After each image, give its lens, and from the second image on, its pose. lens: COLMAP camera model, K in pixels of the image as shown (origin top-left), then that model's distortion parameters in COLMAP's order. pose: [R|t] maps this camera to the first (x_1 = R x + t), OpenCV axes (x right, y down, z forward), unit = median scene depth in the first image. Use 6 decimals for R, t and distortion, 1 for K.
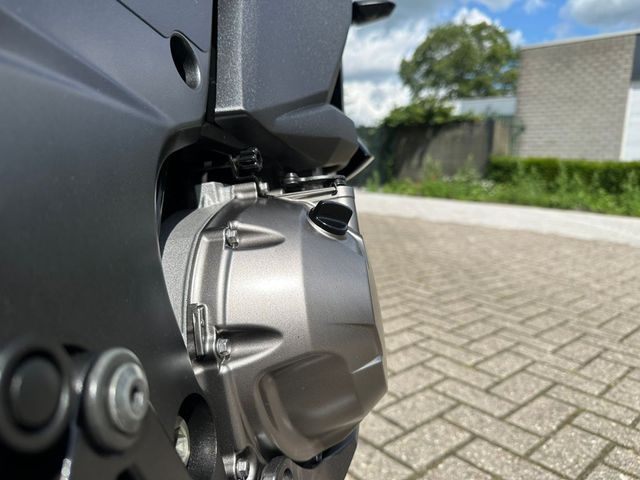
lens RADIAL K [[455.9, 0, 320.0], [0, 455.9, 240.0], [0, 0, 1]] dist [0.003448, 0.001182]
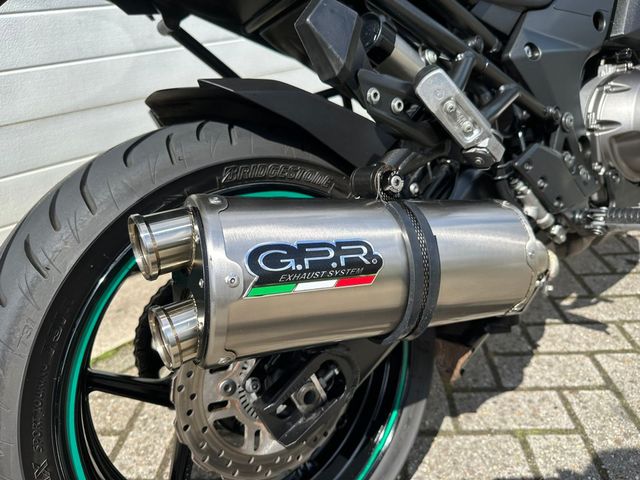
lens RADIAL K [[442.8, 0, 320.0], [0, 442.8, 240.0], [0, 0, 1]] dist [0.055694, -0.069193]
pose [[0.663451, 0.200588, -0.720831, 0.792607], [0.036058, 0.953704, 0.298578, -0.001677], [0.747351, -0.224084, 0.625502, -2.227422]]
